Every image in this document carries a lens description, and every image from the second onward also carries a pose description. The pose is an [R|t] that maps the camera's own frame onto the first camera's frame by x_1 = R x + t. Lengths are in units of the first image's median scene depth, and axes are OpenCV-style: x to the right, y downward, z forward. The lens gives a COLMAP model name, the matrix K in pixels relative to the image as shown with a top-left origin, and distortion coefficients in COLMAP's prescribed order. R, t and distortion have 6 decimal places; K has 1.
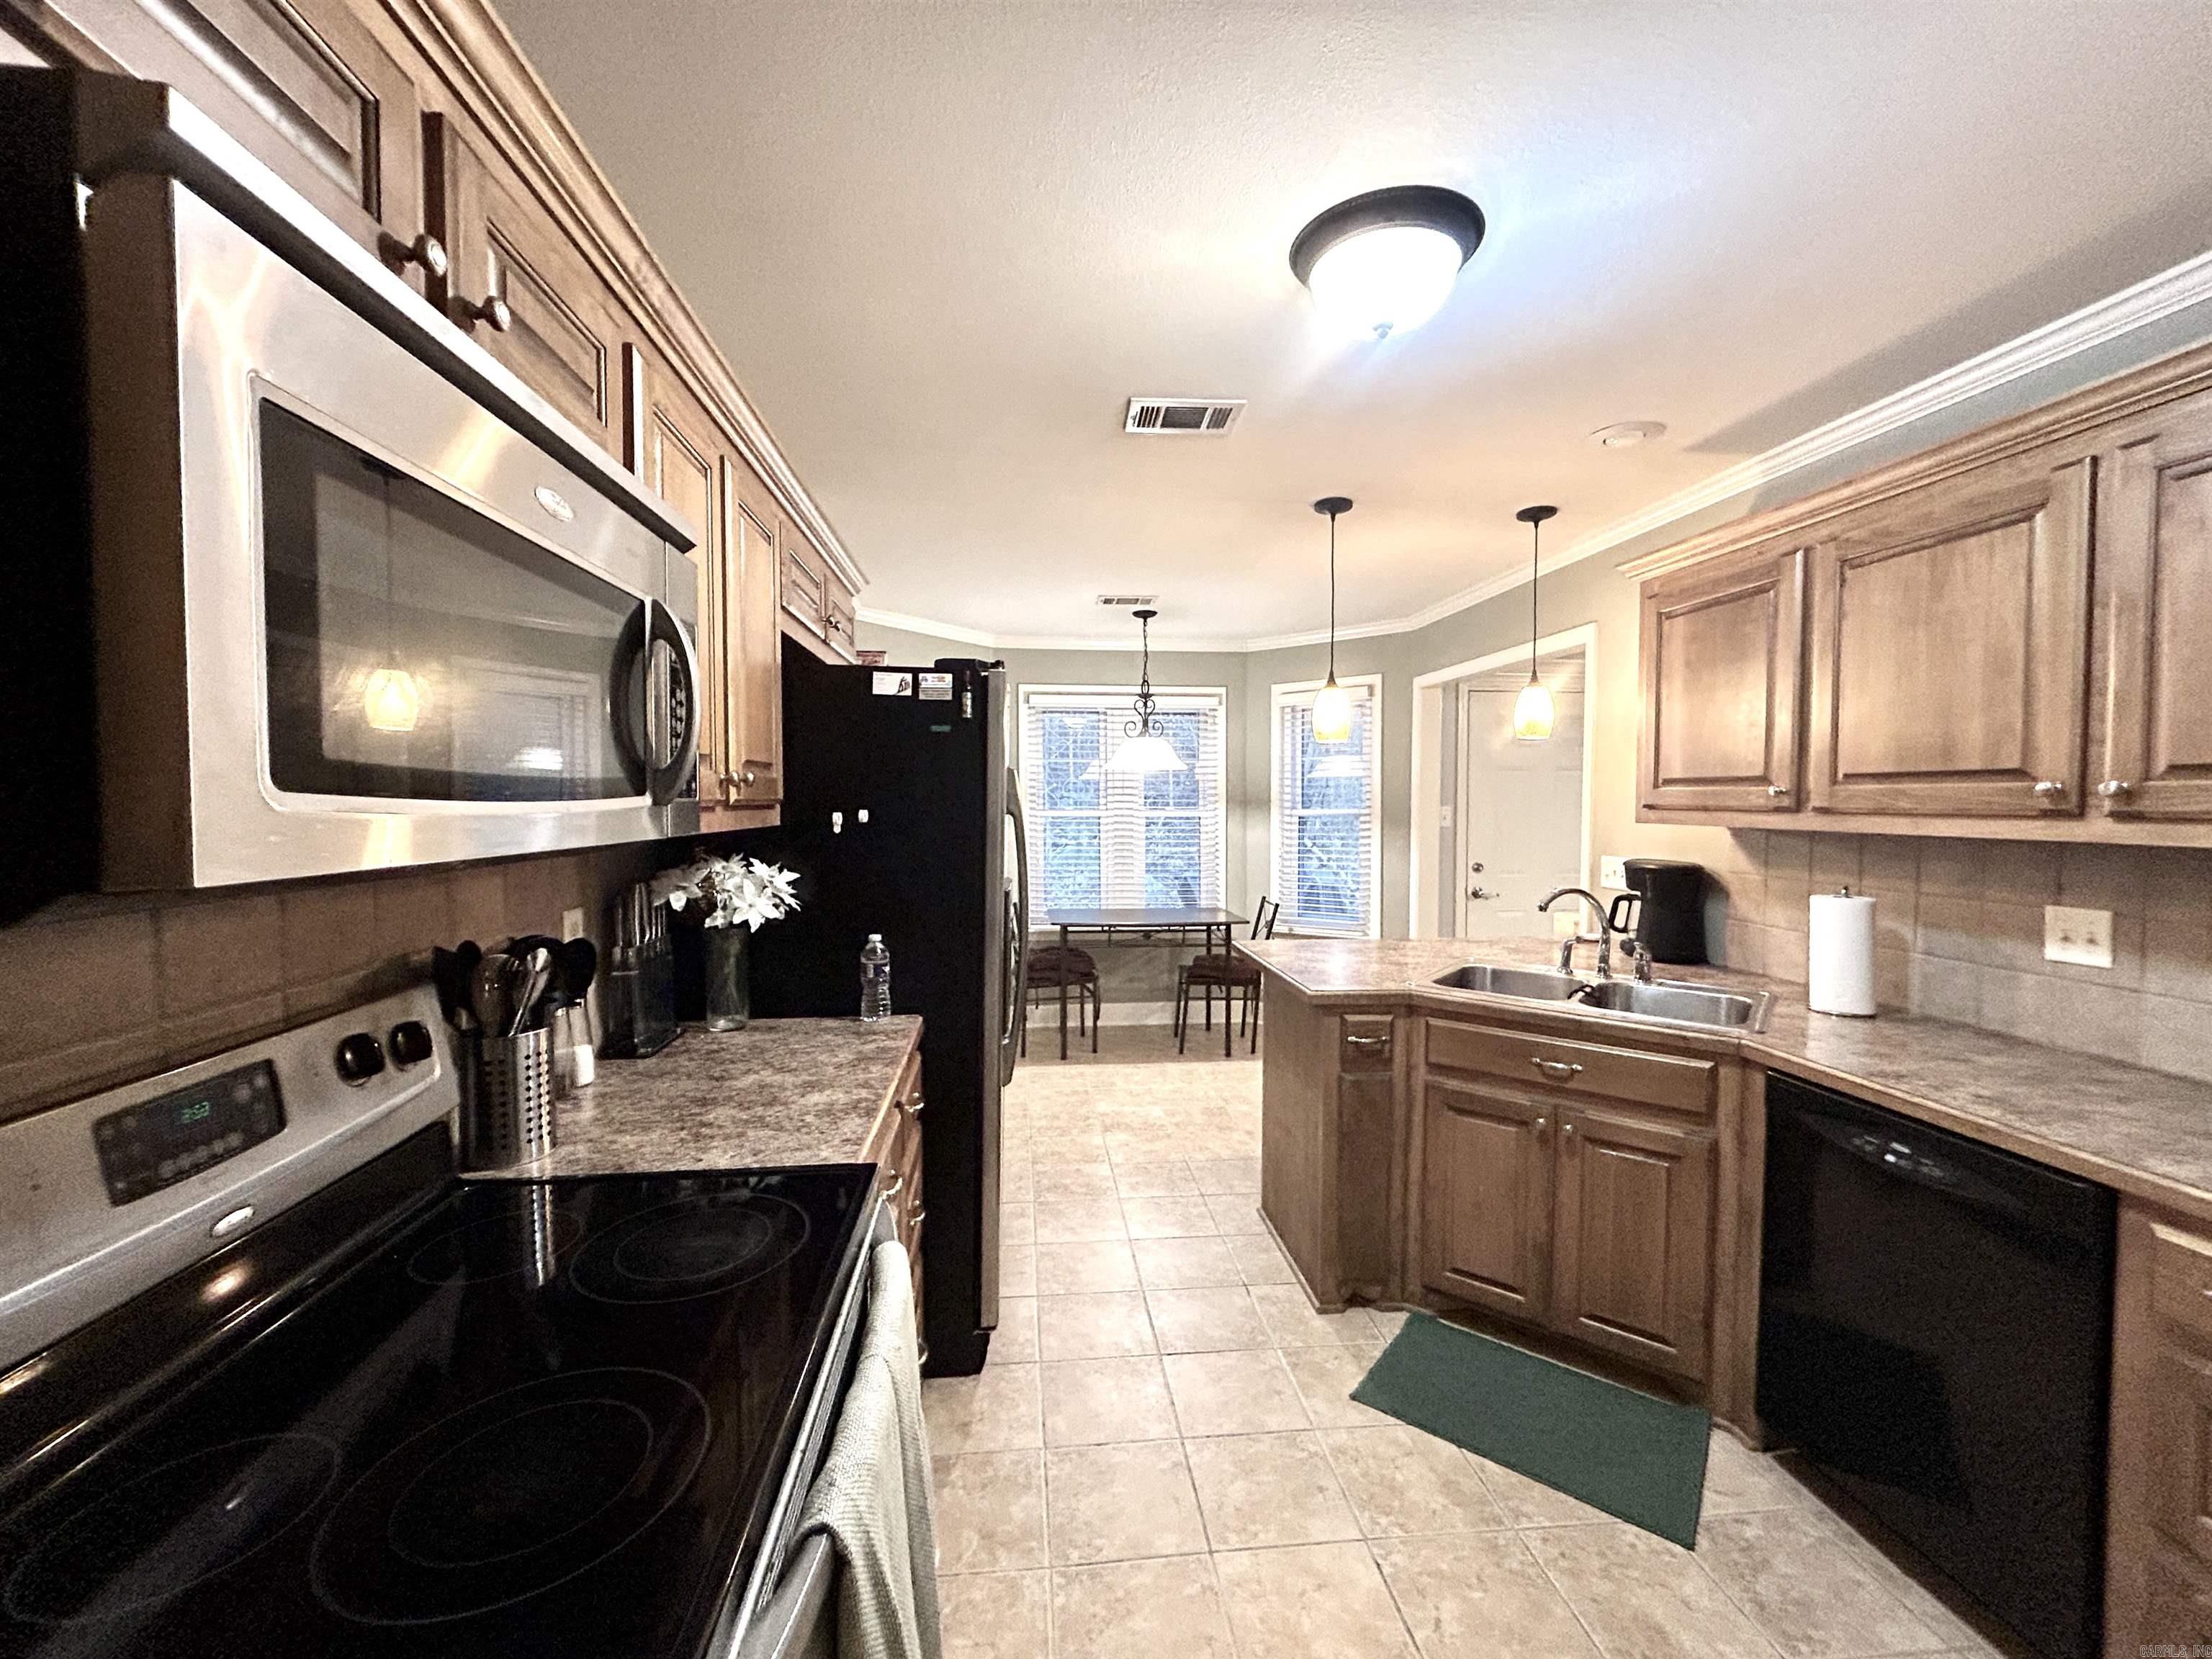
lens RADIAL K [[895.4, 0, 1101.3], [0, 895.4, 834.8], [0, 0, 1]] dist [-0.001569, 0.000810]
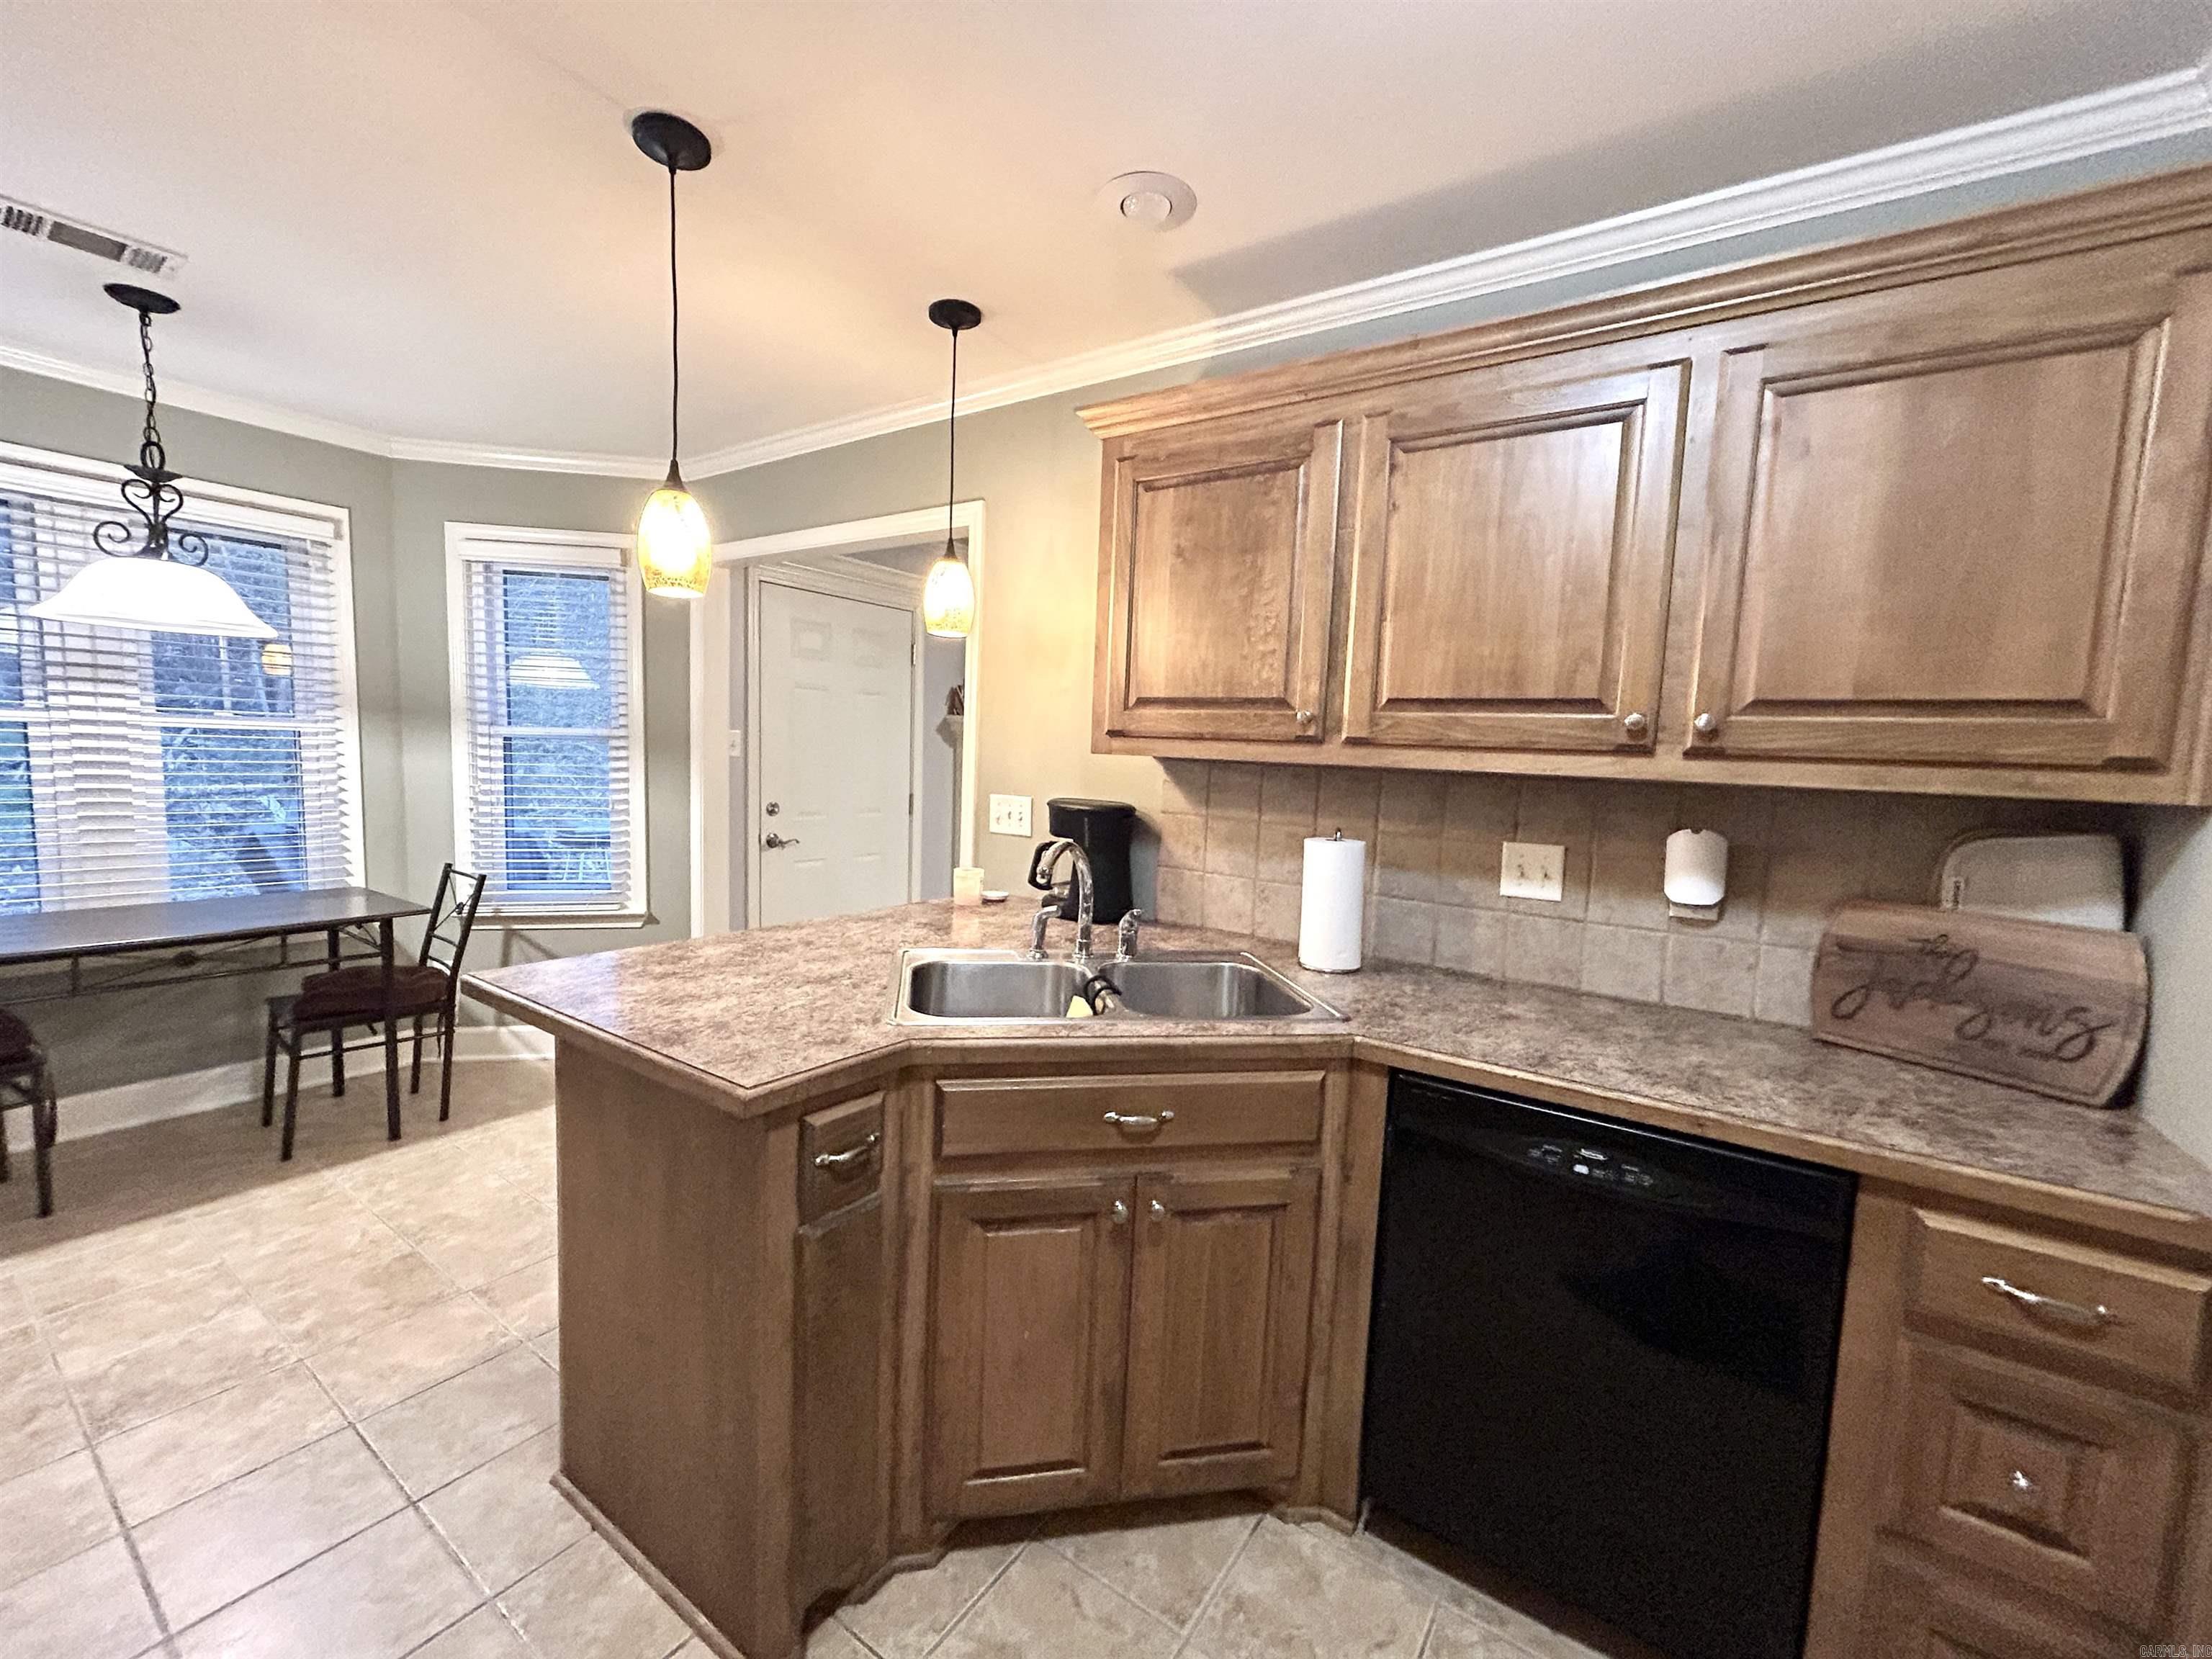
lens RADIAL K [[899.0, 0, 1106.2], [0, 899.0, 833.3], [0, 0, 1]] dist [-0.000613, 0.000962]
pose [[0.642372, -0.046379, 0.764988, -0.003252], [-0.008472, 0.997677, 0.067600, 0.003674], [-0.766346, -0.049906, 0.640486, 0.539692]]
